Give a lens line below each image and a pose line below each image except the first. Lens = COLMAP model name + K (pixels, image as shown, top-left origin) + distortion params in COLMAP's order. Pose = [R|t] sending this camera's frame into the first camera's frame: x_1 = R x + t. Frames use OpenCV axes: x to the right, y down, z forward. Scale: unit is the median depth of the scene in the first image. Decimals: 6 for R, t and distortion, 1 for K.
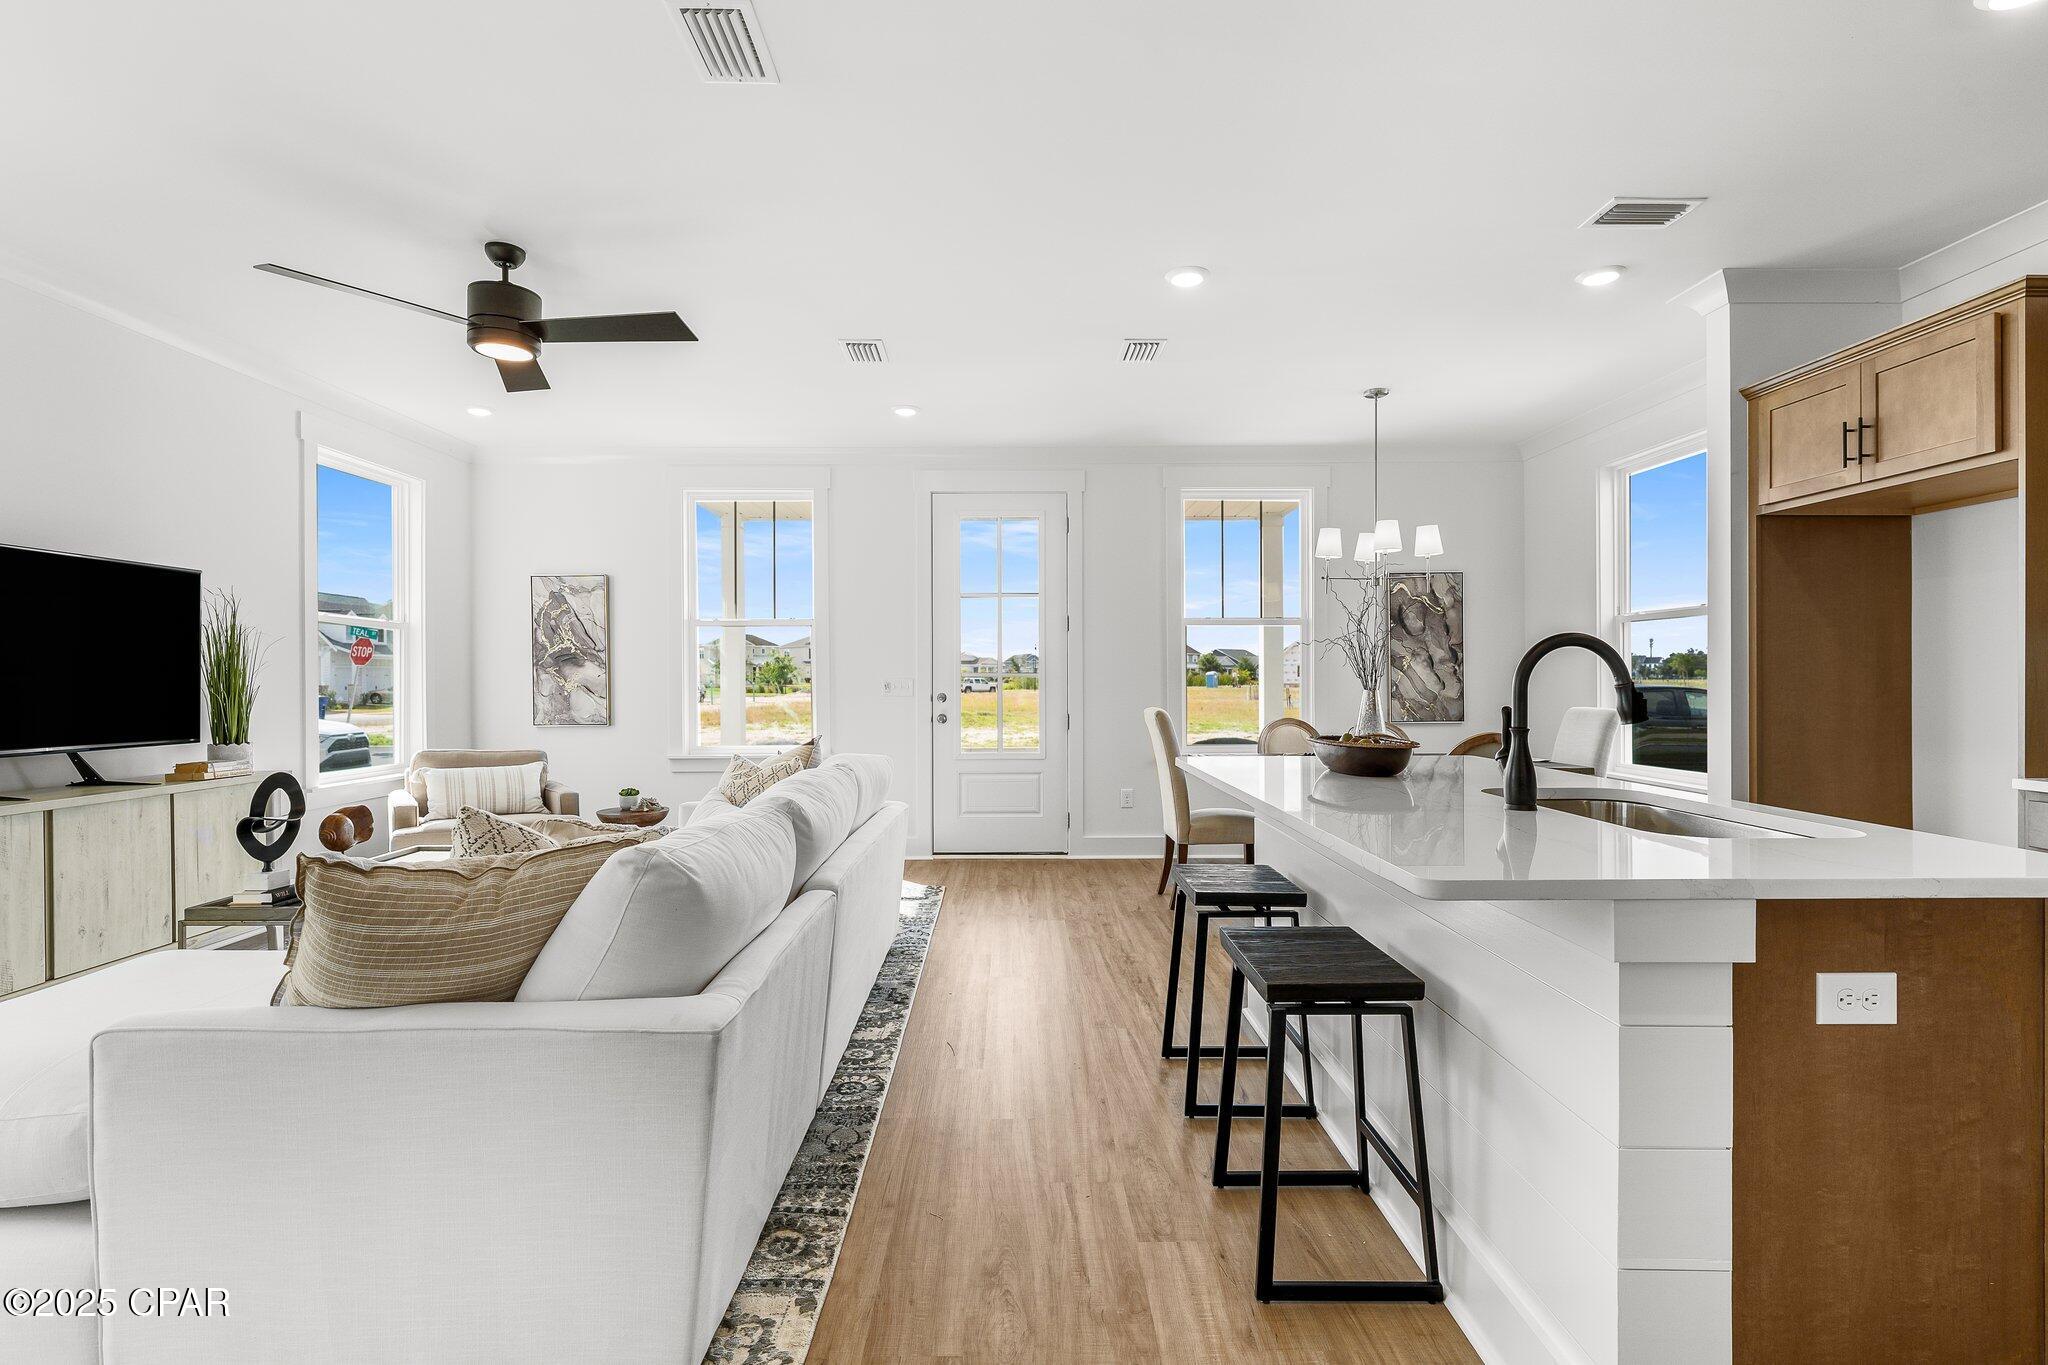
lens RADIAL K [[934.5, 0, 1020.5], [0, 934.5, 683.8], [0, 0, 1]] dist [0.003114, 0.000428]
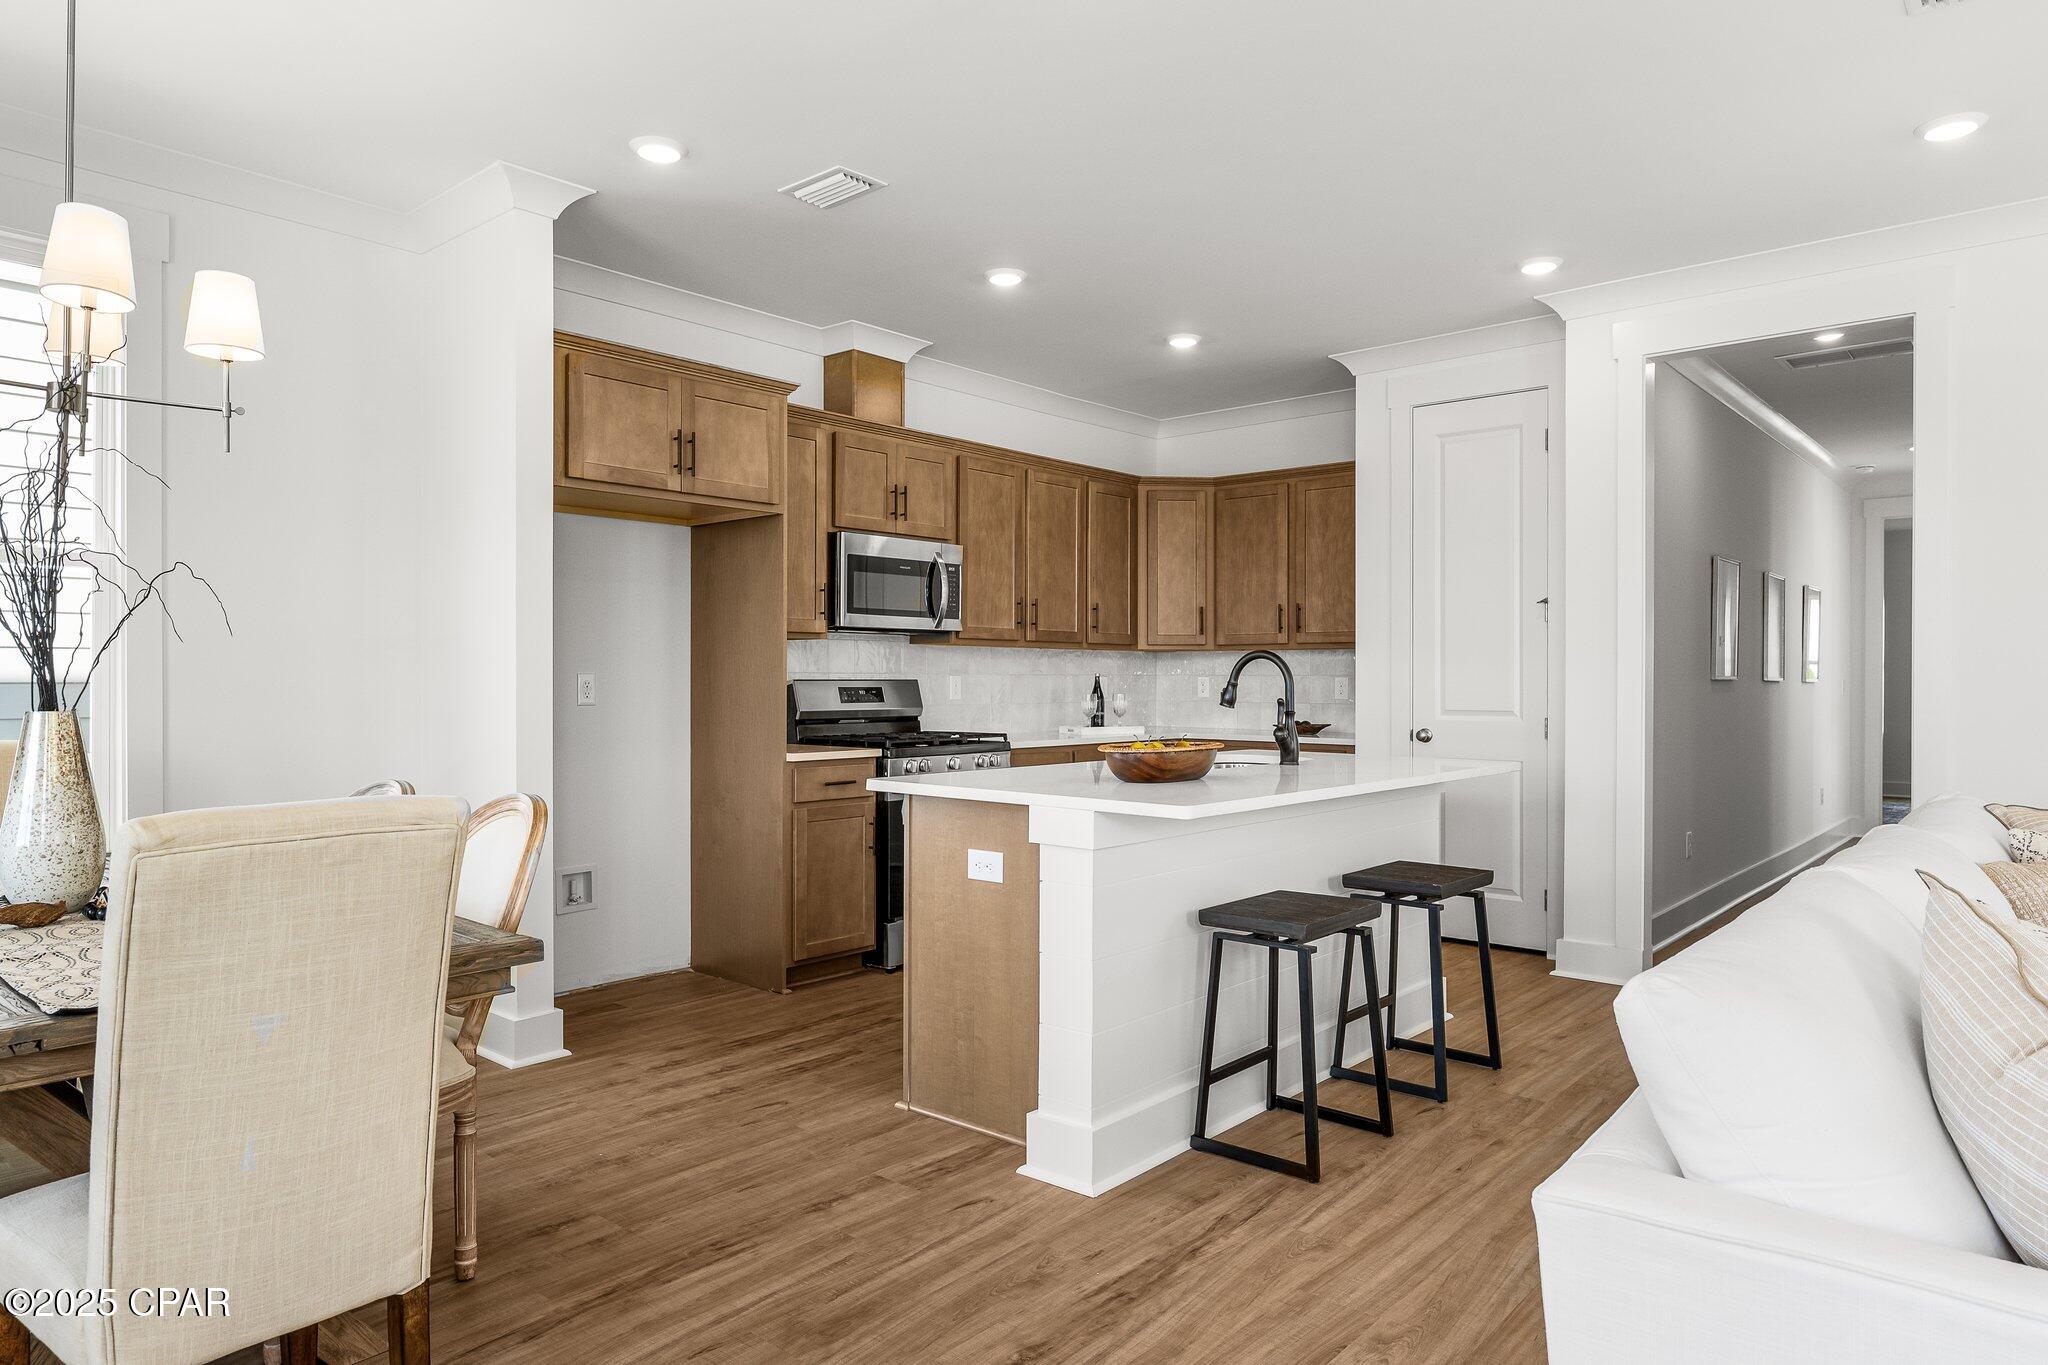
lens RADIAL K [[1277.6, 0, 1012.2], [0, 1277.6, 675.2], [0, 0, 1]] dist [-0.002014, 0.005332]
pose [[-0.747933, 0.001823, 0.663772, -0.282834], [0.002147, 0.999998, -0.000328, -0.007566], [-0.663771, 0.001180, -0.747935, 1.575255]]
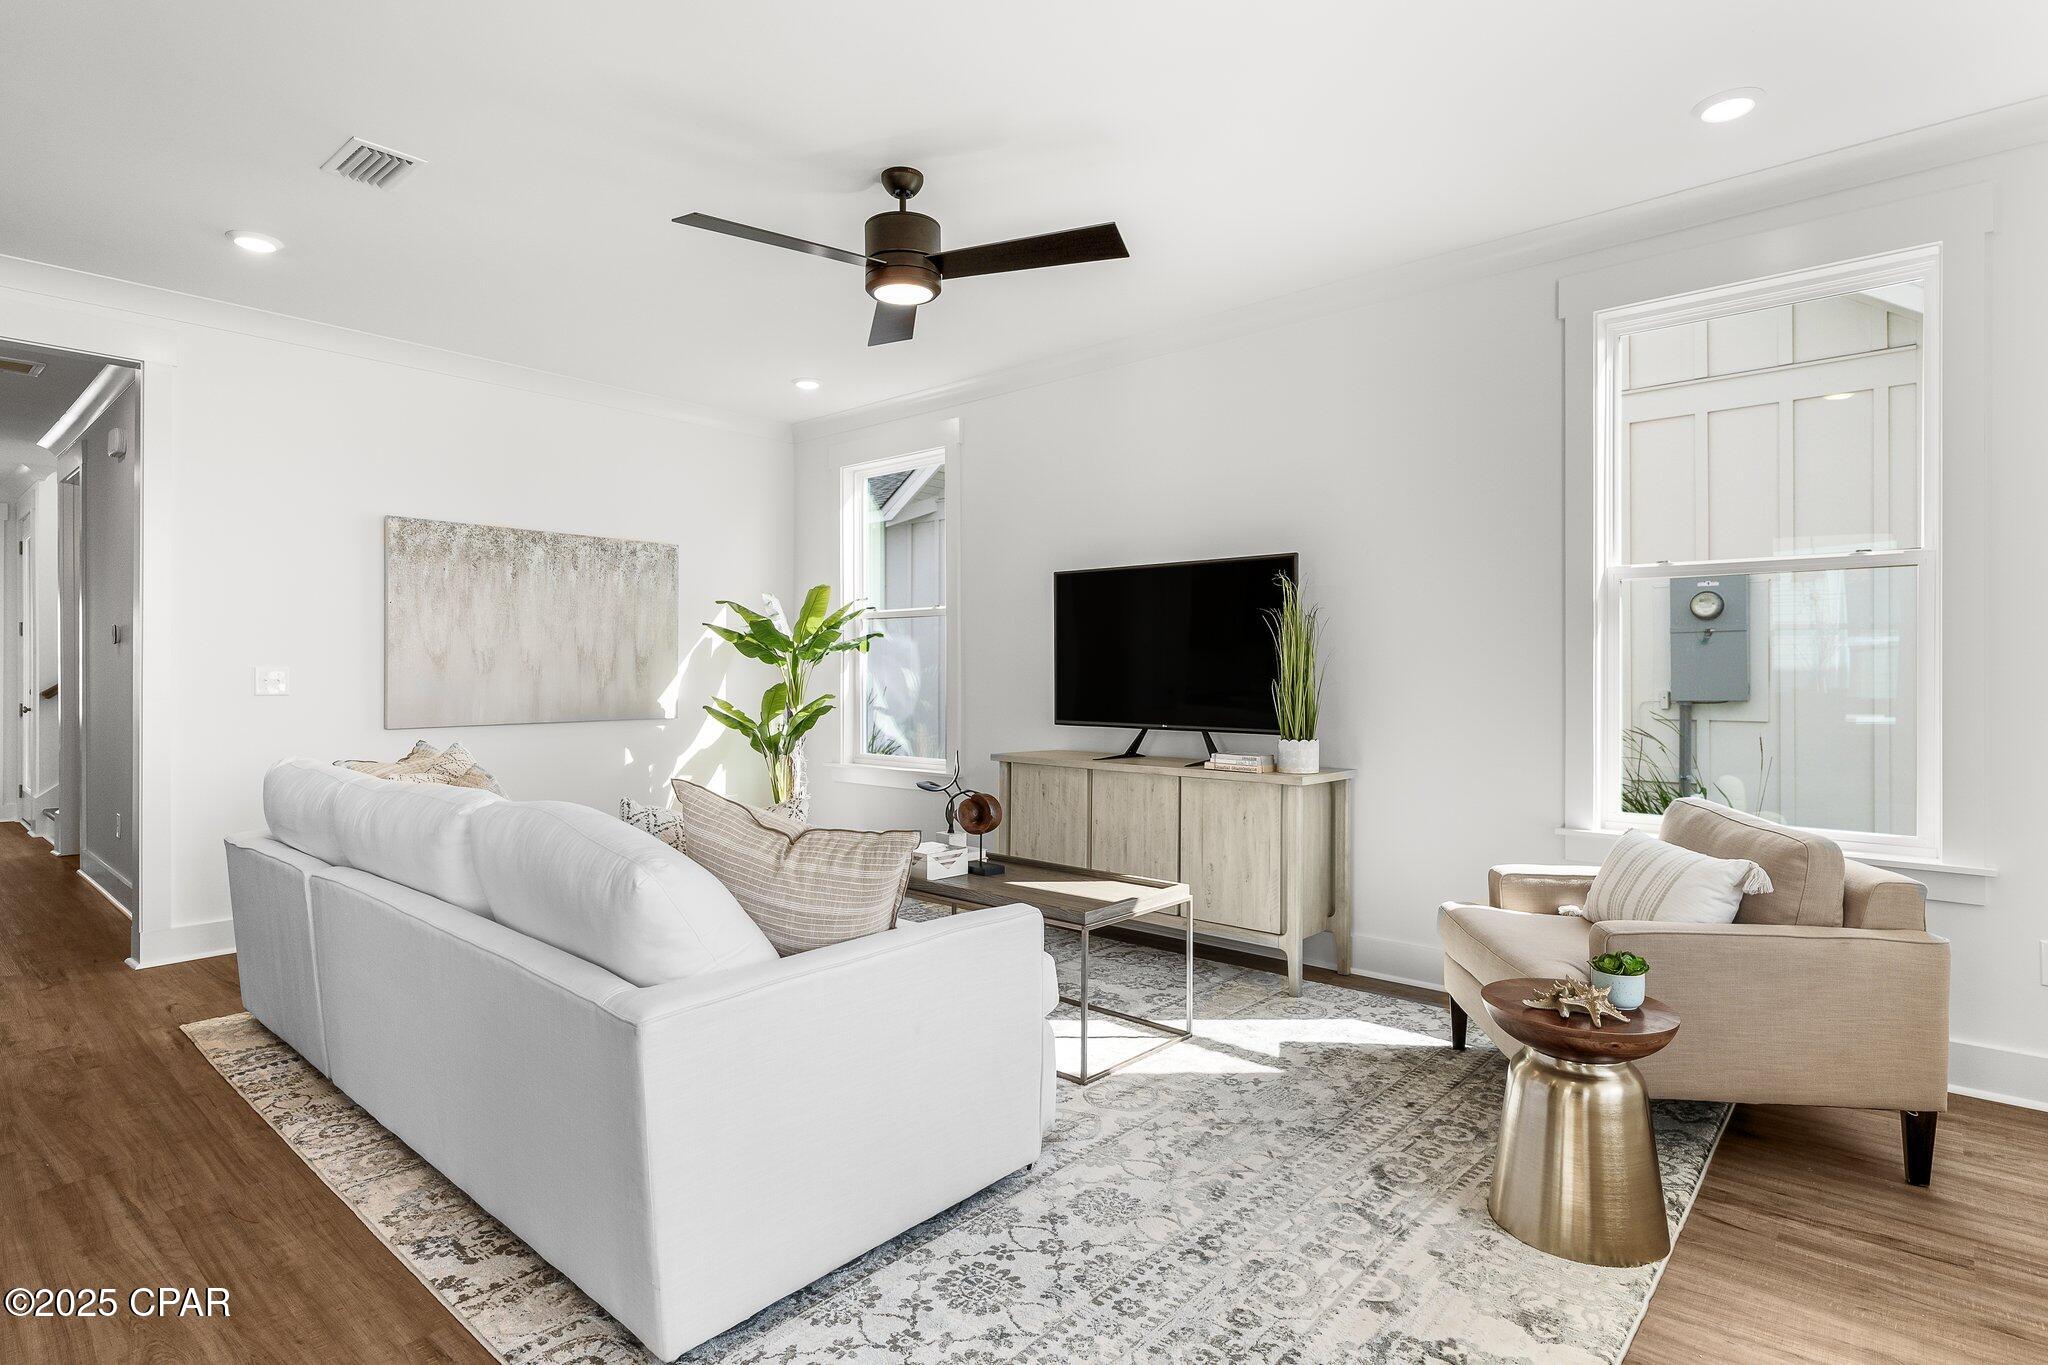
lens RADIAL K [[1033.5, 0, 1015.1], [0, 1033.5, 669.2], [0, 0, 1]] dist [-0.000086, 0.000059]
pose [[-0.663318, 0.002891, -0.748332, 0.096566], [-0.000314, 0.999991, 0.004141, -0.009126], [0.748337, 0.002982, -0.663312, 1.603274]]
